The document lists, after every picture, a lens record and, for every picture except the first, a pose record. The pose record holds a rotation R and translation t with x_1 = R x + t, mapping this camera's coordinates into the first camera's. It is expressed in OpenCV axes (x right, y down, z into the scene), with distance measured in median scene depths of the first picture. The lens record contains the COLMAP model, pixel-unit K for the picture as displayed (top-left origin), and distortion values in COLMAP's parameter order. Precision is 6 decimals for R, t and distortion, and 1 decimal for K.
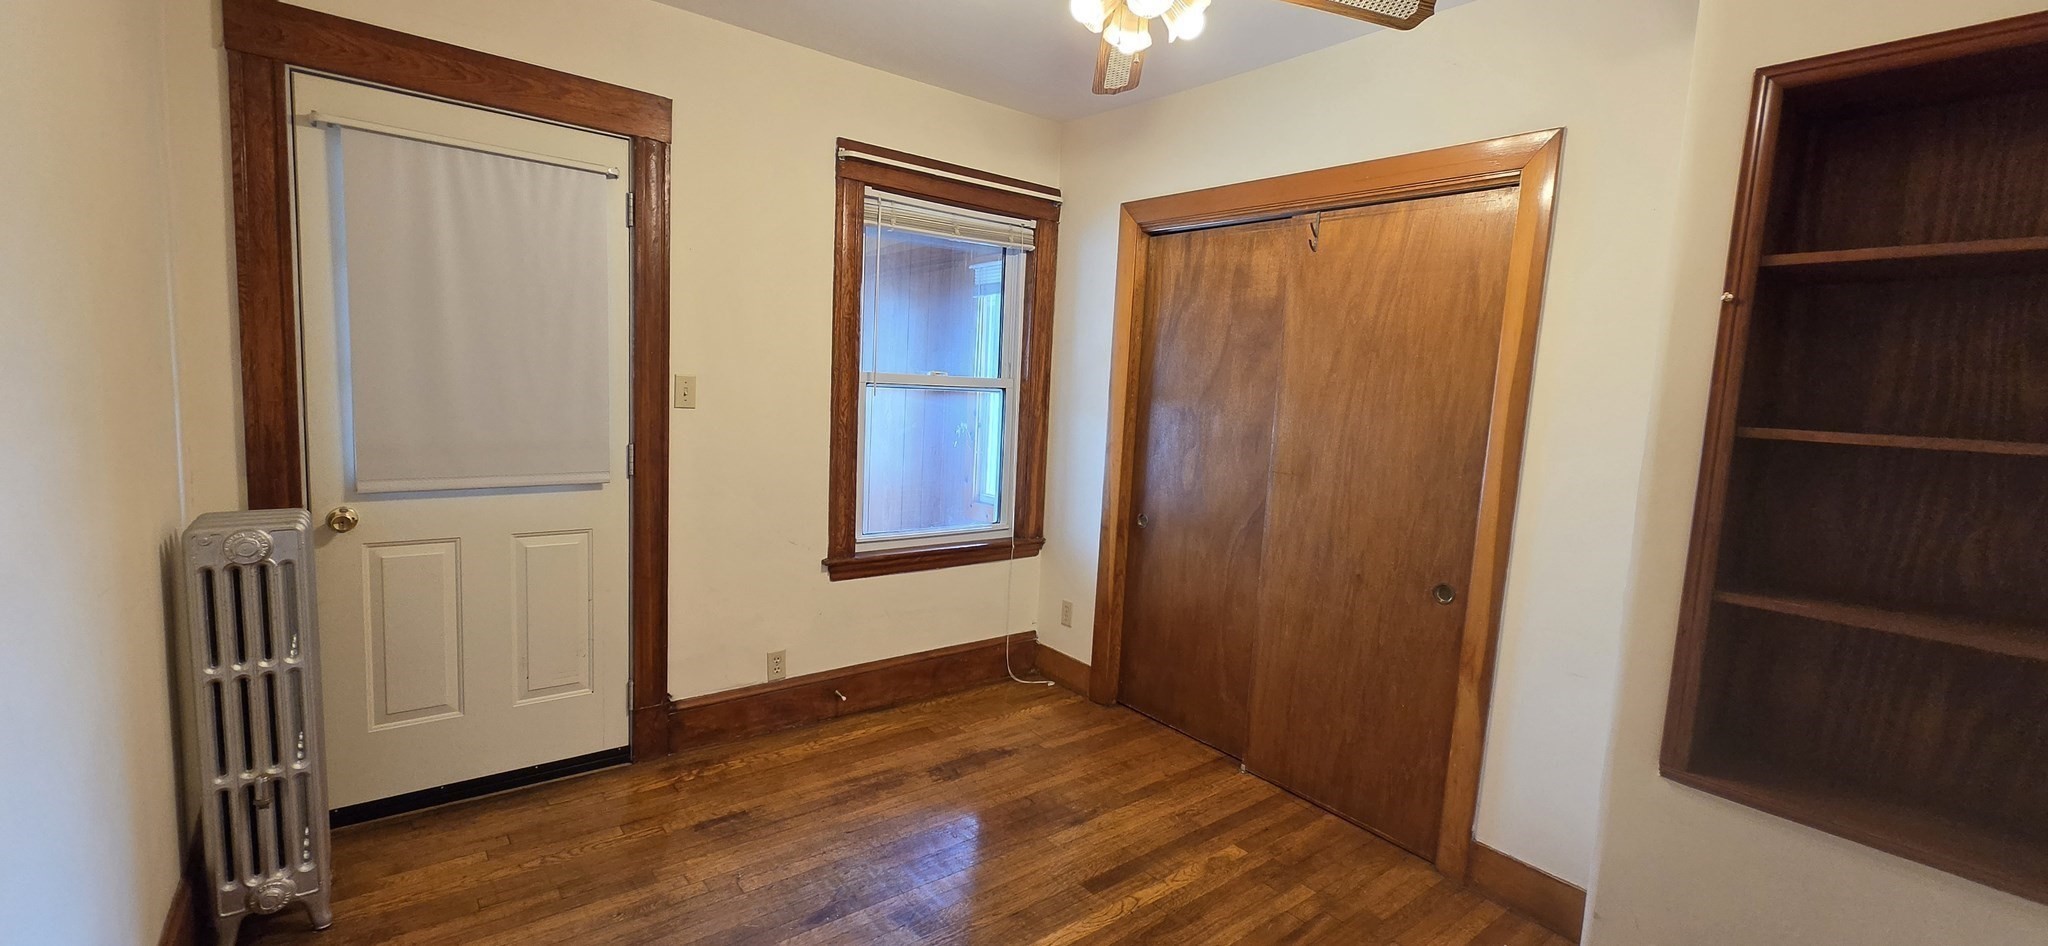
lens RADIAL K [[831.7, 0, 1027.1], [0, 831.7, 475.3], [0, 0, 1]] dist [0.001190, 0.000160]
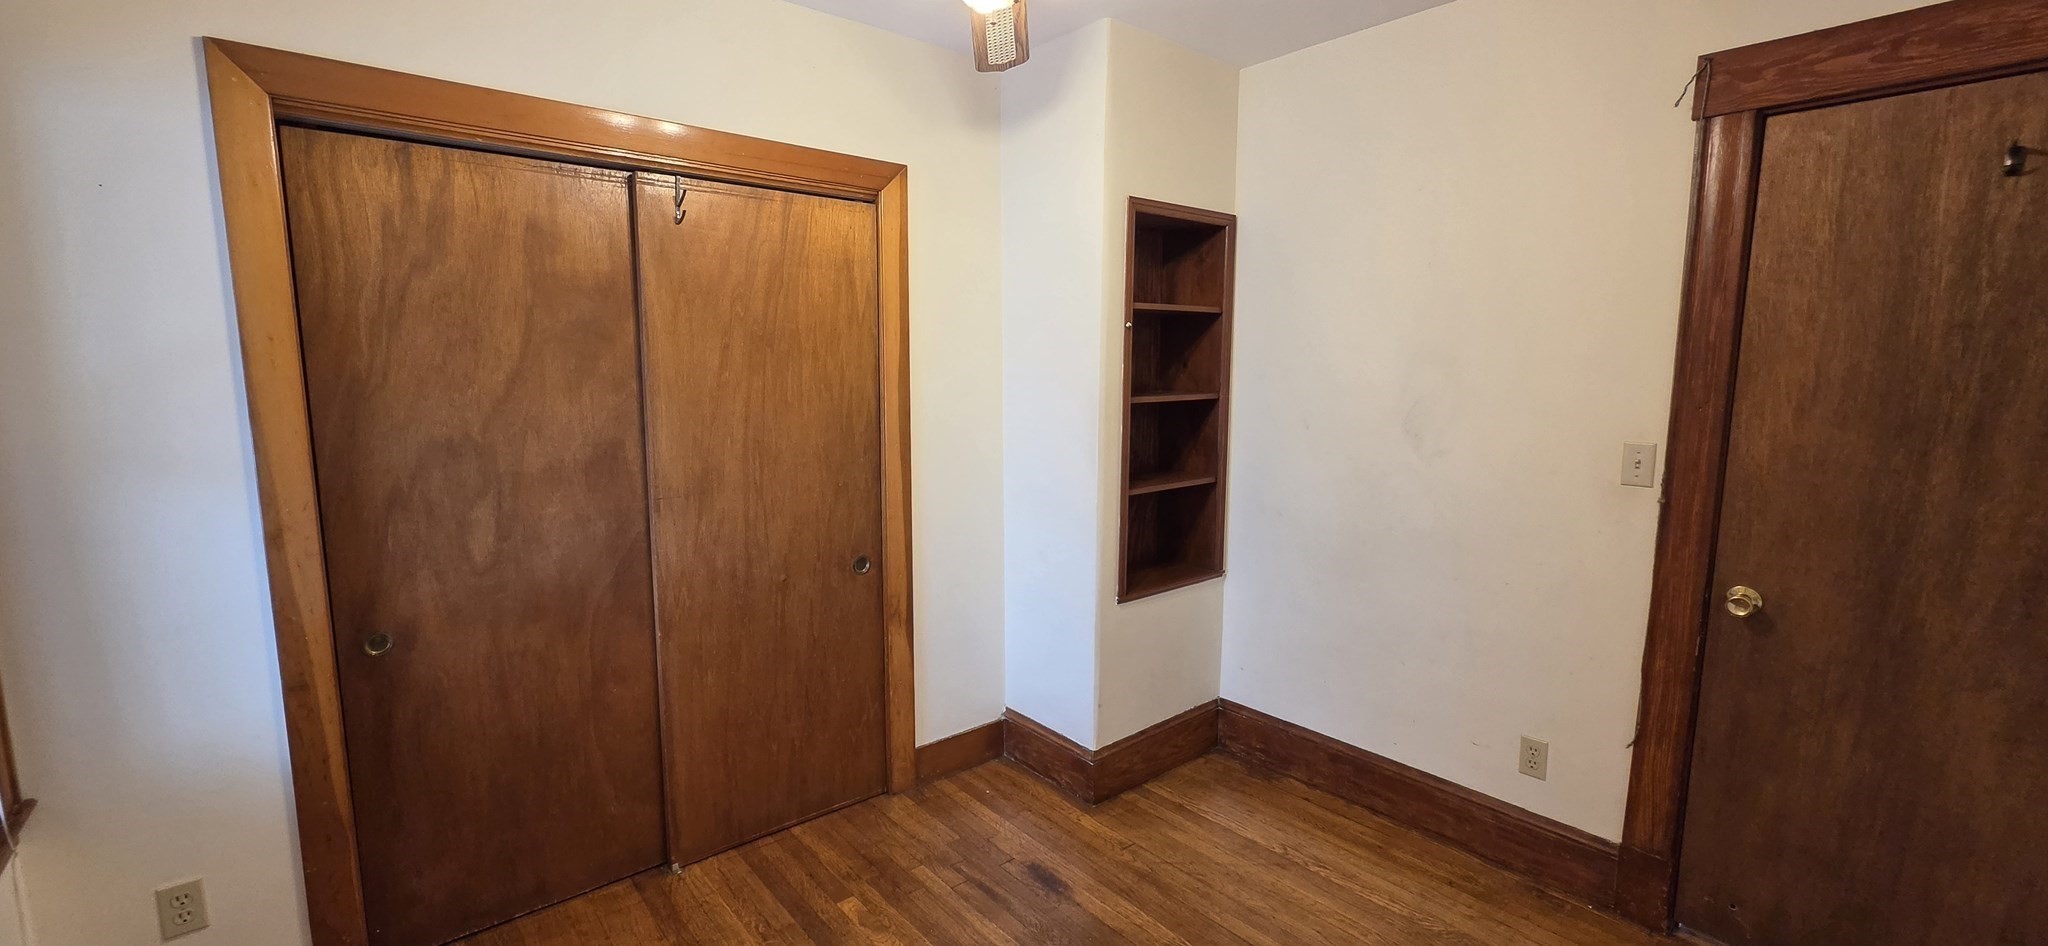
lens RADIAL K [[844.1, 0, 1020.3], [0, 844.1, 470.5], [0, 0, 1]] dist [-0.000690, 0.000119]
pose [[-0.025517, -0.190905, 0.981277, -0.531836], [0.110205, 0.975076, 0.192564, -0.158314], [-0.993581, 0.113056, -0.003842, 0.709312]]
